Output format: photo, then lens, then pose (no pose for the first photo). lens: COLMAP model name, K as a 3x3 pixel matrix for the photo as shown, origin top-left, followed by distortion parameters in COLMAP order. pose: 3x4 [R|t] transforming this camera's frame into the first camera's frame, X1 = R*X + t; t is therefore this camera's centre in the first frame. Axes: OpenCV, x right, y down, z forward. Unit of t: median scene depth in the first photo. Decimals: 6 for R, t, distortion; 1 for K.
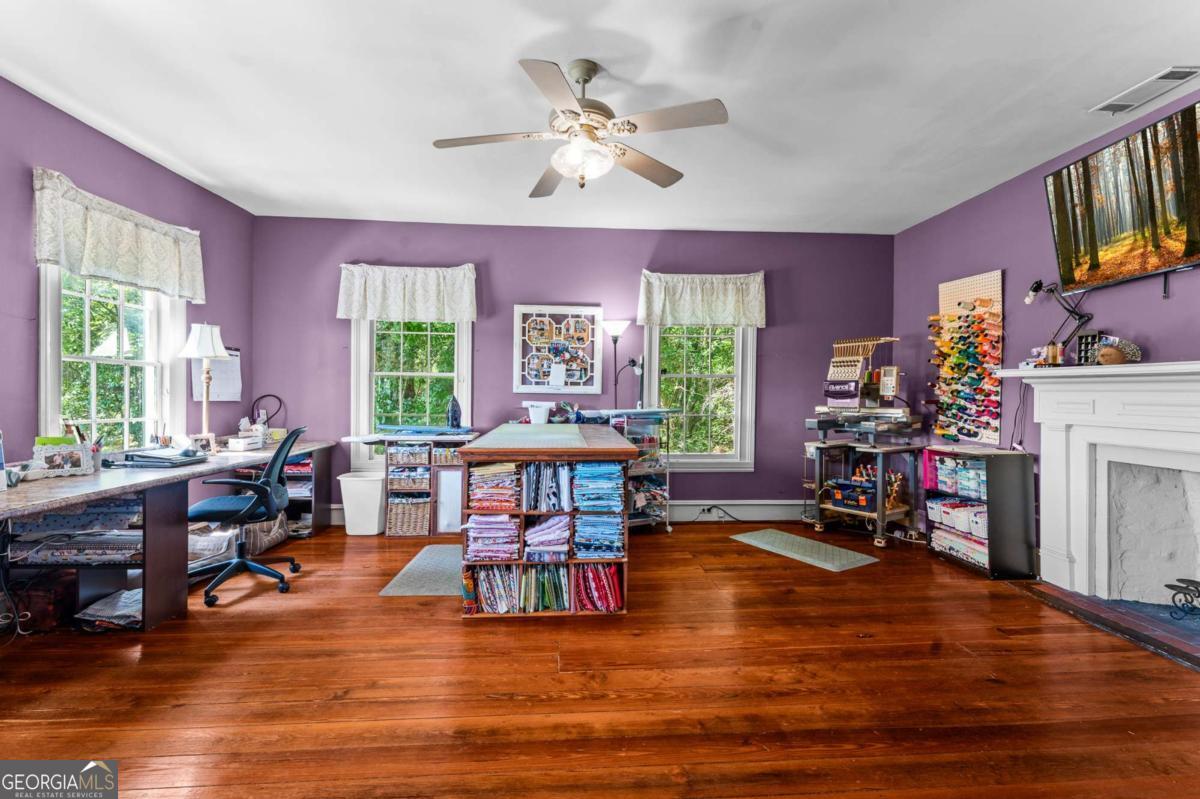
lens RADIAL K [[502.1, 0, 552.9], [0, 502.1, 401.0], [0, 0, 1]] dist [-0.000164, -0.000046]
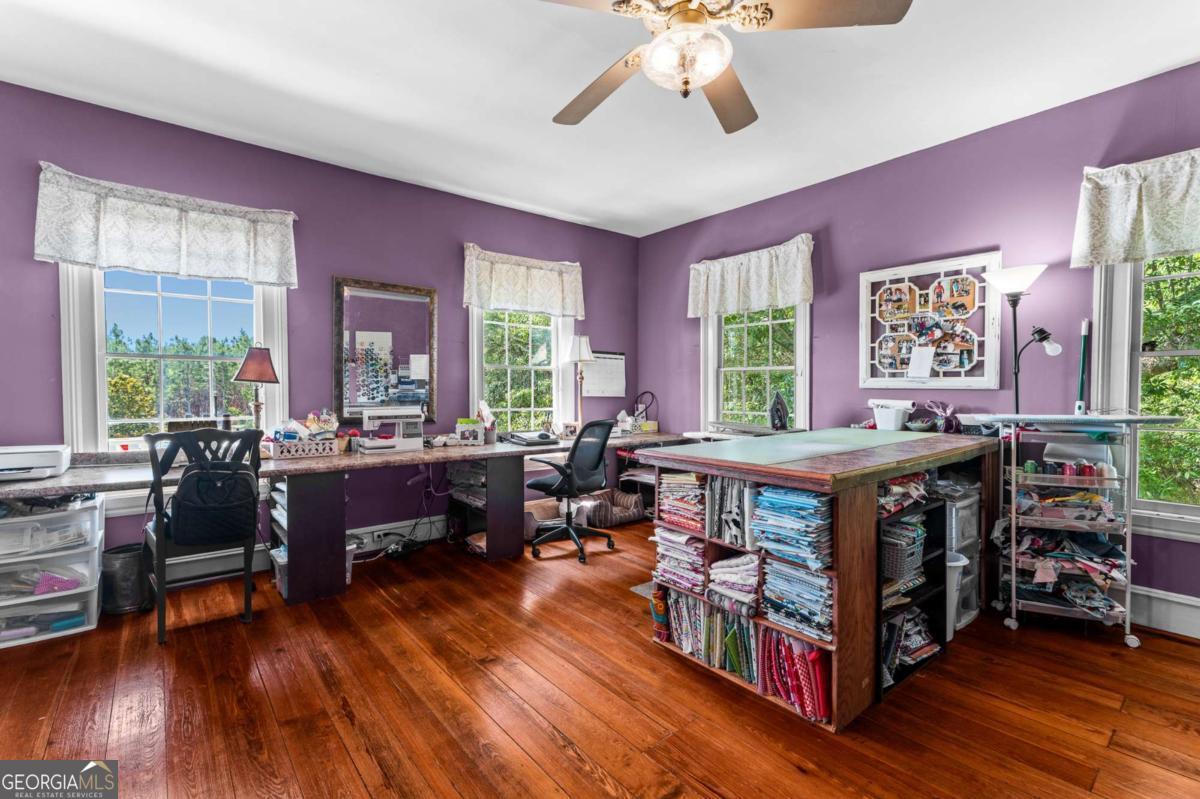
lens RADIAL K [[489.2, 0, 600.5], [0, 489.2, 404.2], [0, 0, 1]] dist [0.000715, -0.000232]
pose [[0.642697, 0.017537, -0.765920, 0.260480], [-0.009244, 0.999843, 0.015137, 0.000535], [0.766065, -0.002648, 0.642758, 0.231626]]
